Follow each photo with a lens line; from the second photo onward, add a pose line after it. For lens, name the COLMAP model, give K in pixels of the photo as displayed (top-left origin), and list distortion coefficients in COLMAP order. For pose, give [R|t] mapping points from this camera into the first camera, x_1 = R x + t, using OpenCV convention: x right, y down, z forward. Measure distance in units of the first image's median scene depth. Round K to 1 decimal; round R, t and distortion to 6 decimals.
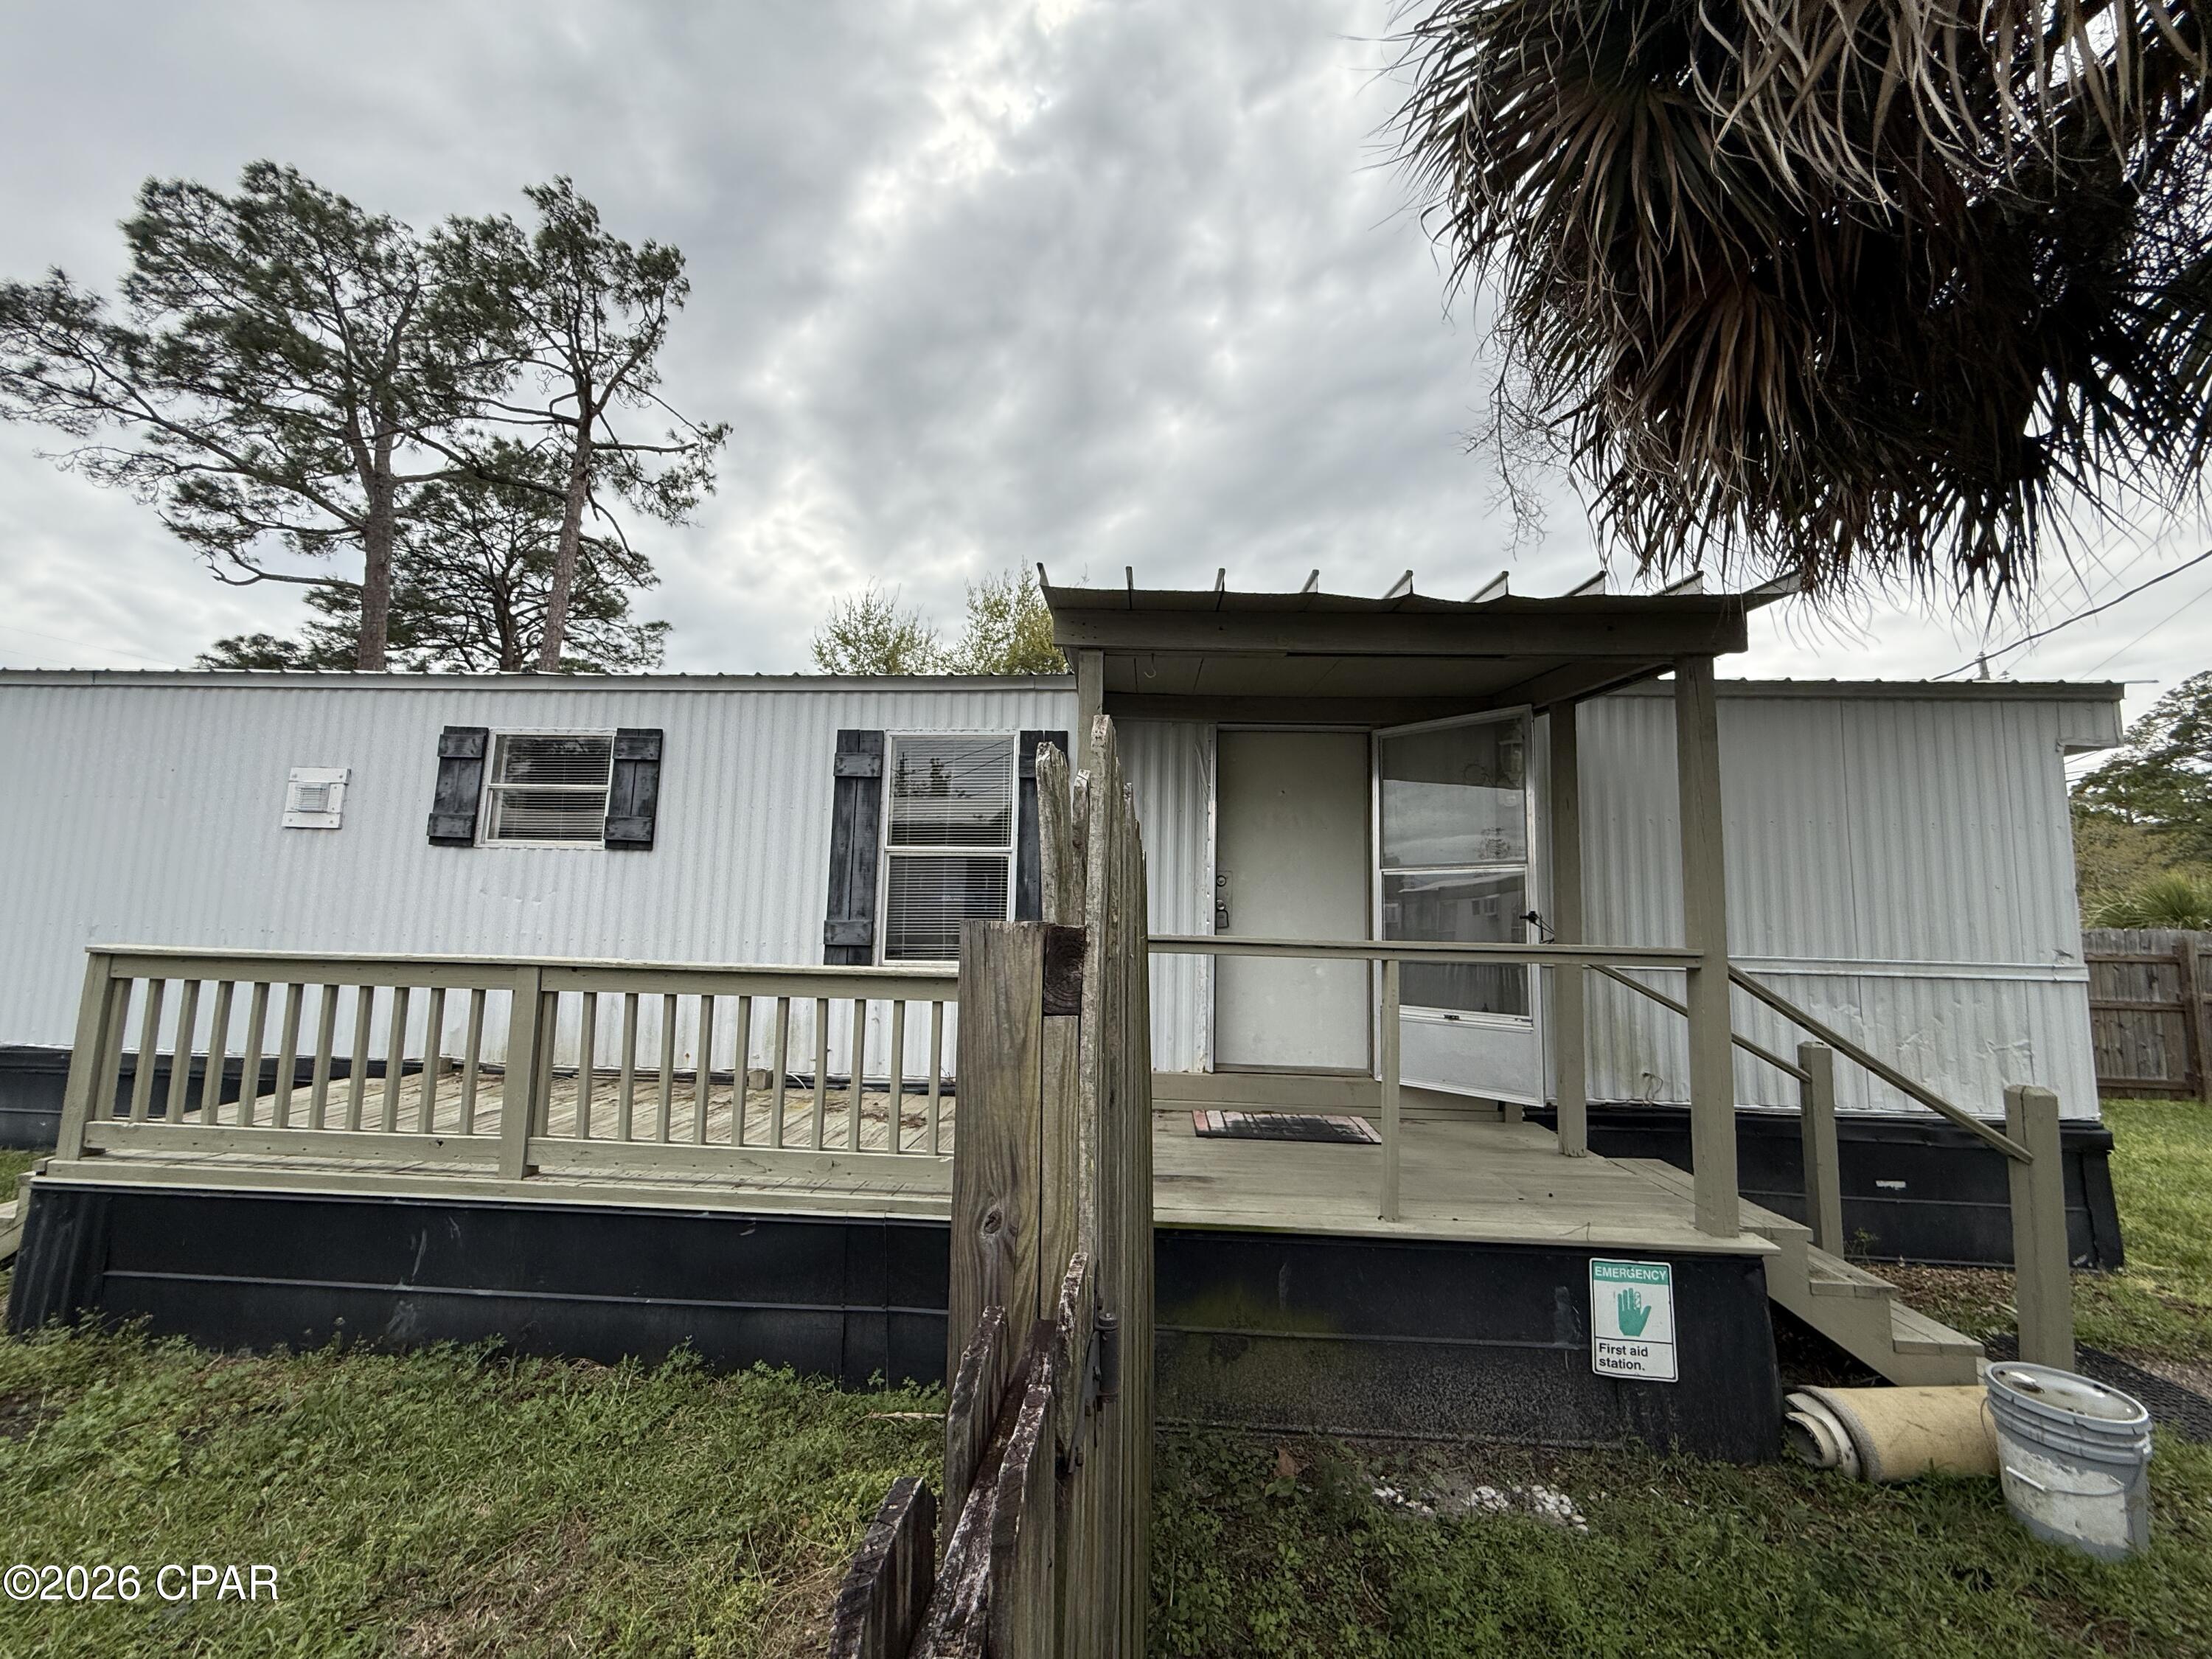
lens RADIAL K [[881.7, 0, 1099.1], [0, 881.7, 825.4], [0, 0, 1]] dist [0.000766, 0.000222]
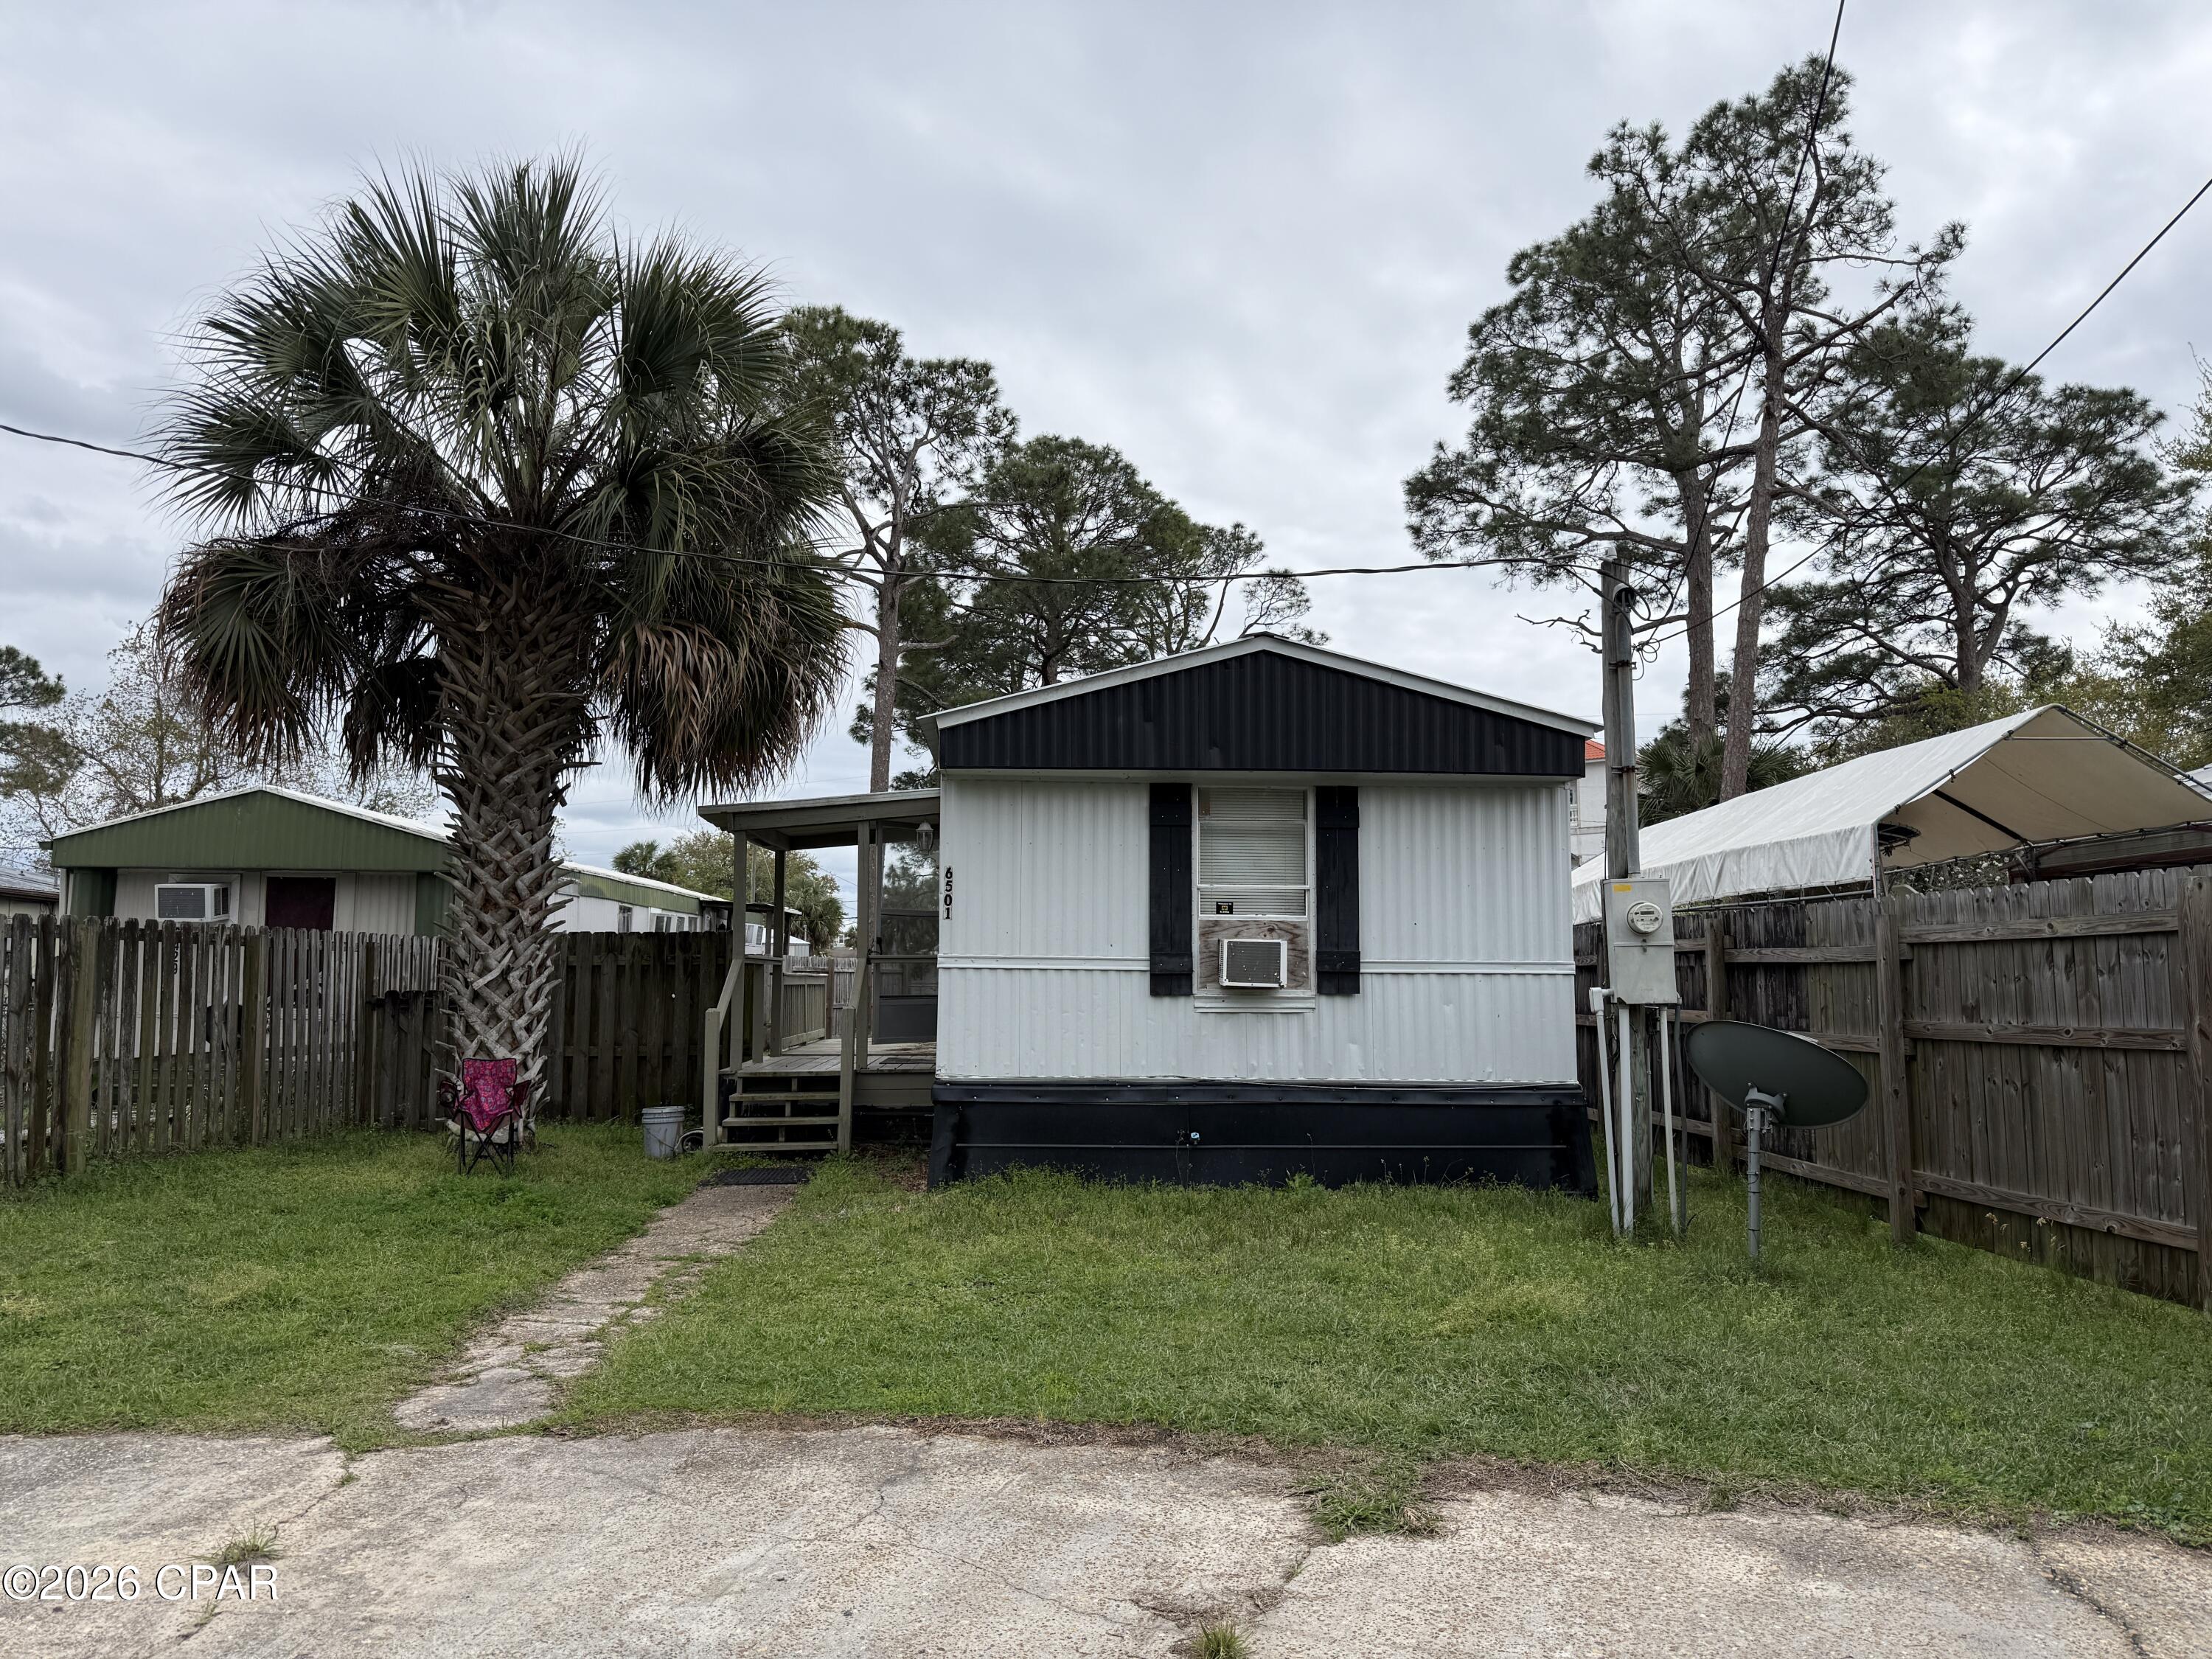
lens RADIAL K [[1568.7, 0, 1100.5], [0, 1568.7, 837.7], [0, 0, 1]] dist [0.017829, -0.015668]
pose [[0.114534, -0.114719, -0.986773, 4.701359], [0.114981, 0.988165, -0.101535, 0.335520], [0.986743, -0.101831, 0.126369, 1.379657]]
